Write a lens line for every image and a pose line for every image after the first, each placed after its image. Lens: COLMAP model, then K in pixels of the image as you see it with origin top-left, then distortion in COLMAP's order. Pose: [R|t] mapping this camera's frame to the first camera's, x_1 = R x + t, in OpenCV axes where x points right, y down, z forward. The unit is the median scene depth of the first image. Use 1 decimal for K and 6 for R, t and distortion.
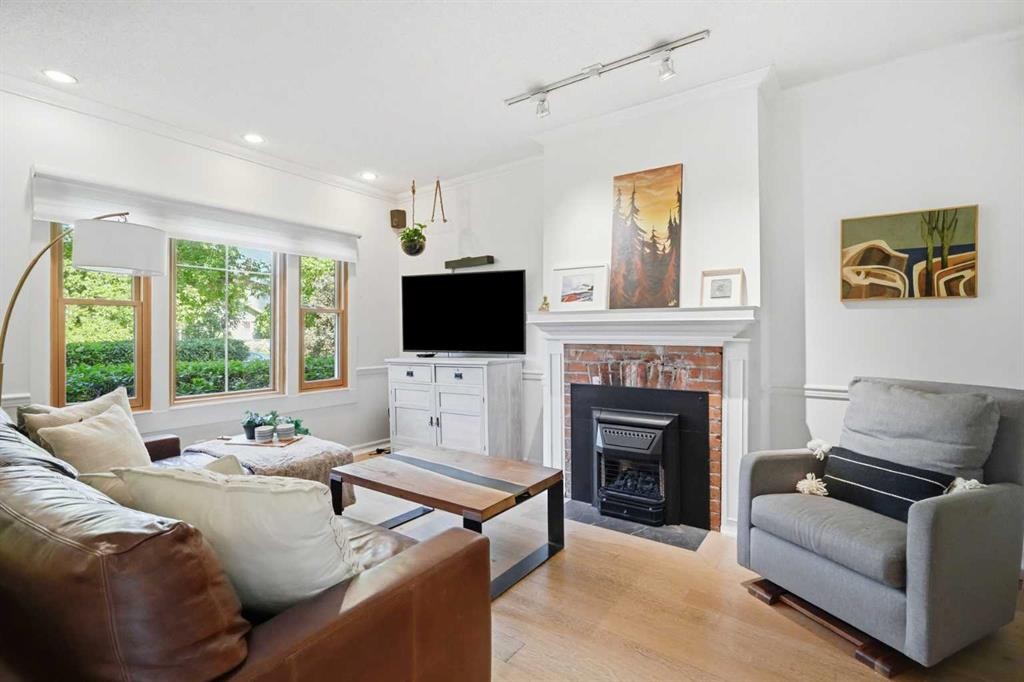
lens RADIAL K [[470.7, 0, 514.9], [0, 470.7, 339.3], [0, 0, 1]] dist [0.000513, 0.000429]
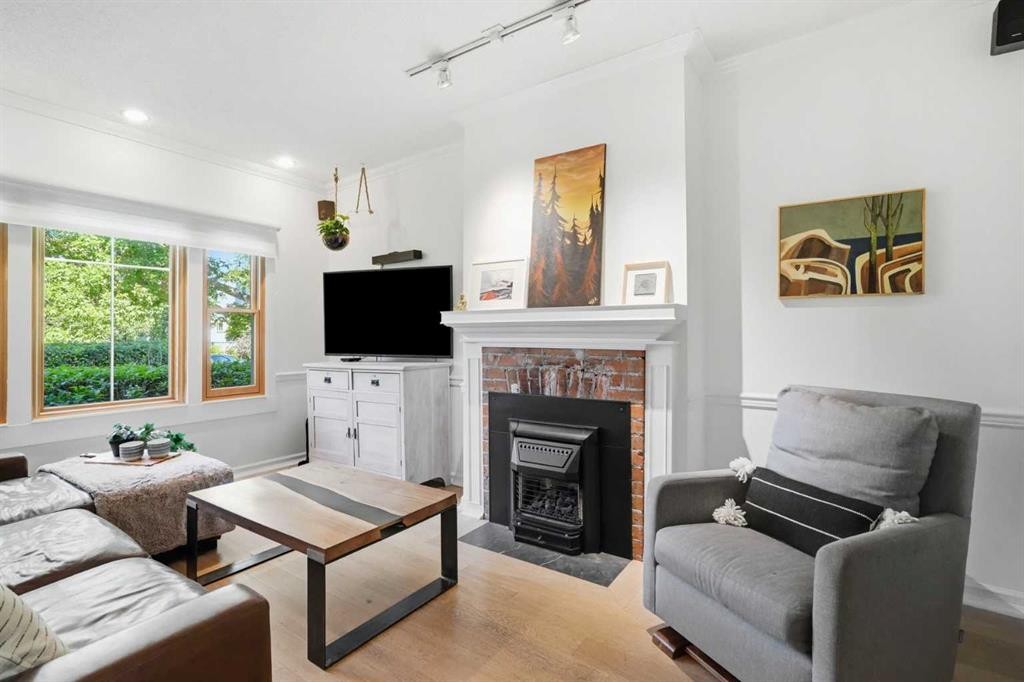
lens RADIAL K [[478.3, 0, 512.0], [0, 478.3, 341.0], [0, 0, 1]] dist [-0.003312, 0.000698]
pose [[0.999848, -0.000807, 0.017404, 0.165798], [0.000811, 1.000000, -0.000232, -0.001889], [-0.017404, 0.000246, 0.999849, 0.105997]]
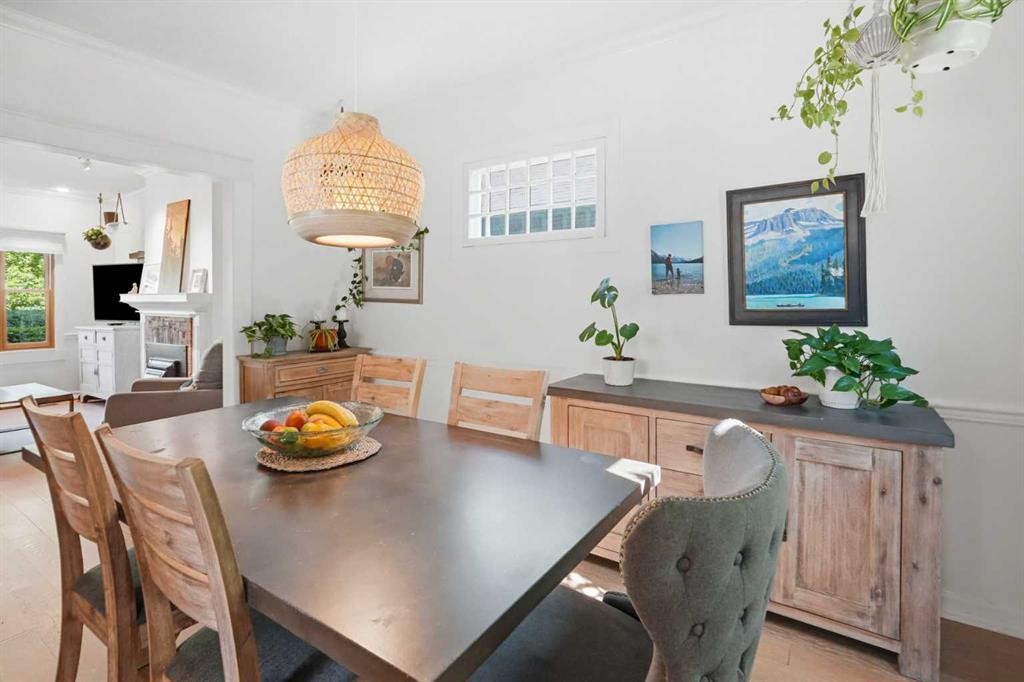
lens RADIAL K [[491.9, 0, 512.3], [0, 491.9, 311.8], [0, 0, 1]] dist [-0.000281, 0.000269]
pose [[0.999305, -0.001409, 0.037255, 1.371054], [0.001175, 0.999979, 0.006322, -0.012306], [-0.037263, -0.006274, 0.999286, -0.667537]]
